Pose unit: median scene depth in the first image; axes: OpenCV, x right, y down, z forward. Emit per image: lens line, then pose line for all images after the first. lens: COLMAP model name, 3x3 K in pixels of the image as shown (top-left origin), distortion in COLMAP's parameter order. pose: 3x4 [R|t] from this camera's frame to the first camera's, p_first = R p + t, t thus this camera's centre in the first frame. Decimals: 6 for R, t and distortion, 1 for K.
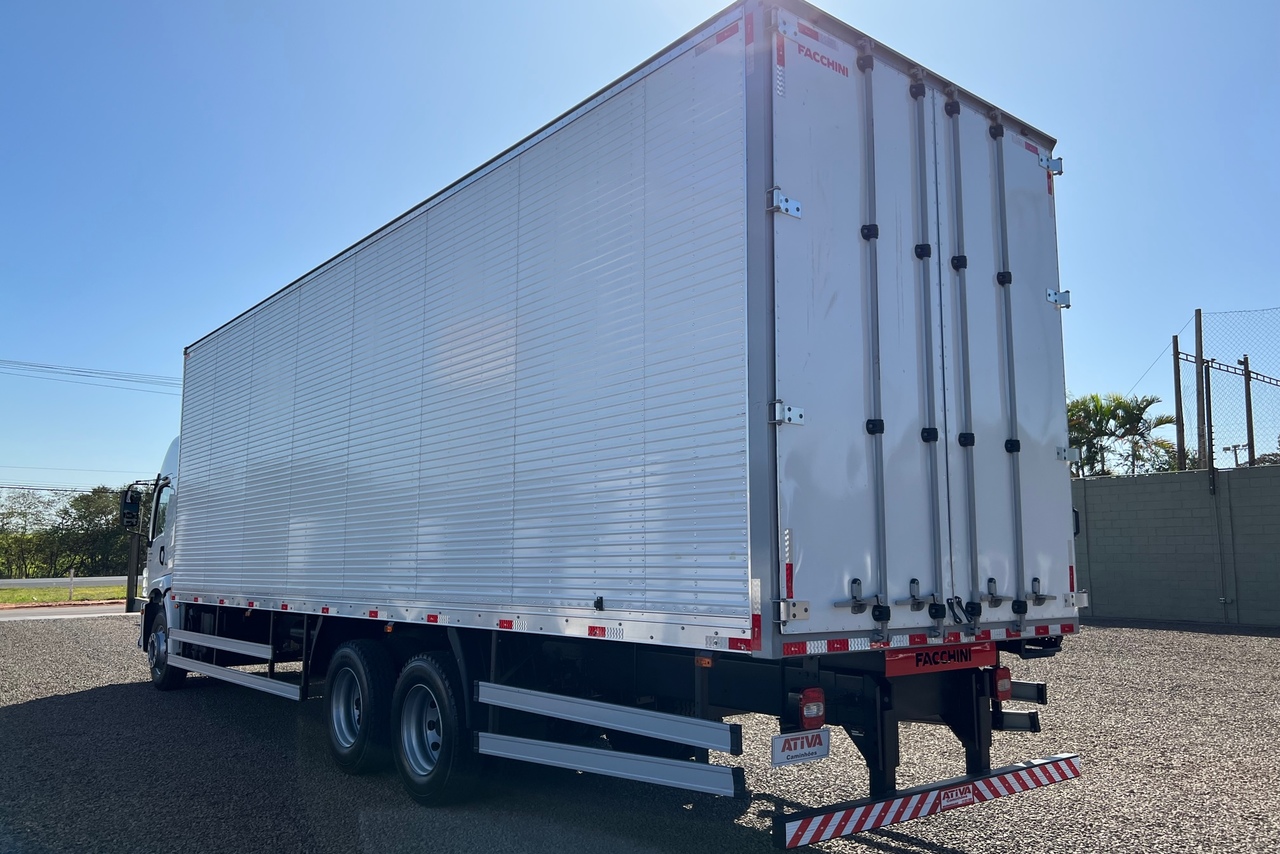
lens RADIAL K [[972.7, 0, 640.0], [0, 972.7, 427.0], [0, 0, 1]] dist [0.003372, -0.004927]
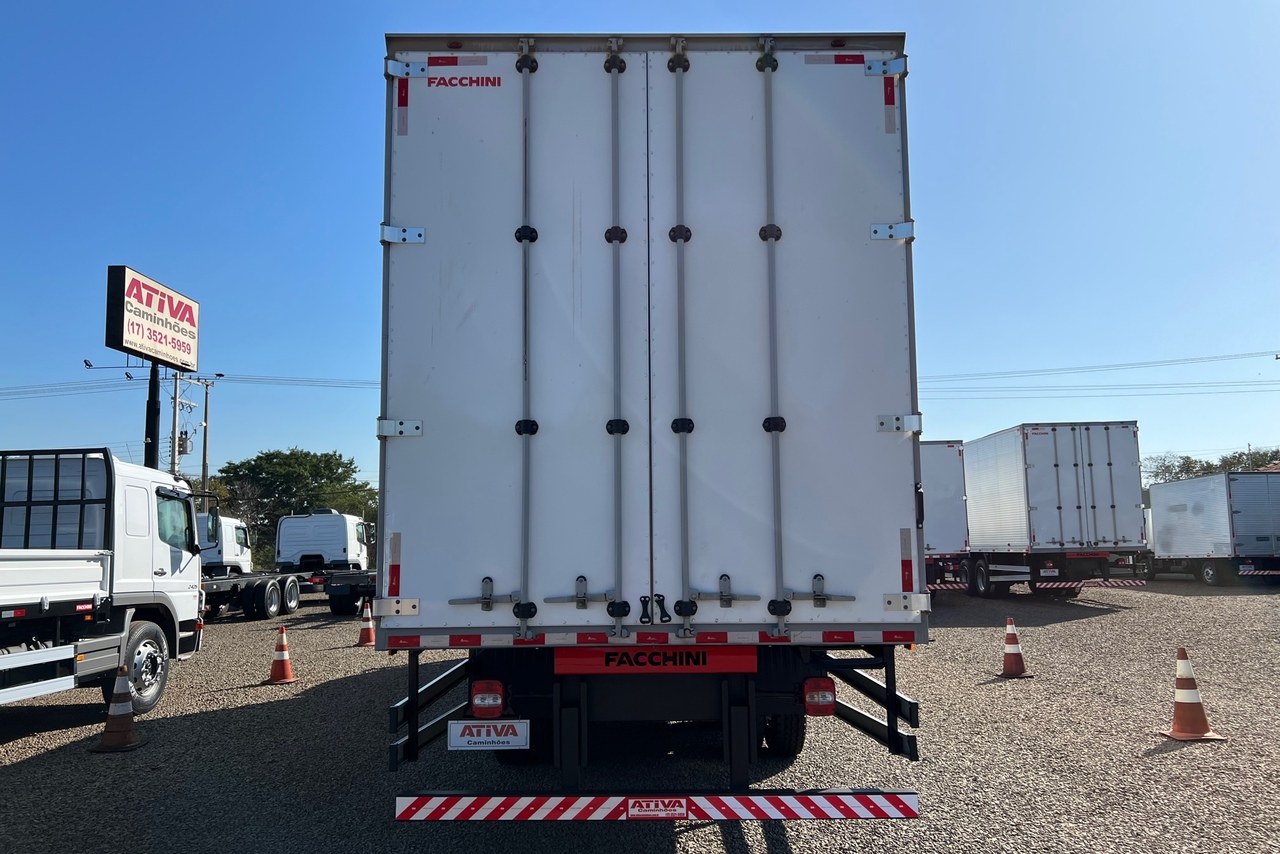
lens RADIAL K [[965.7, 0, 640.0], [0, 965.7, 427.0], [0, 0, 1]] dist [0.013043, -0.002948]
pose [[0.780048, -0.091770, -0.618954, 0.907869], [0.100781, 0.994698, -0.020469, 0.031874], [0.617550, -0.046412, 0.785161, 0.271349]]
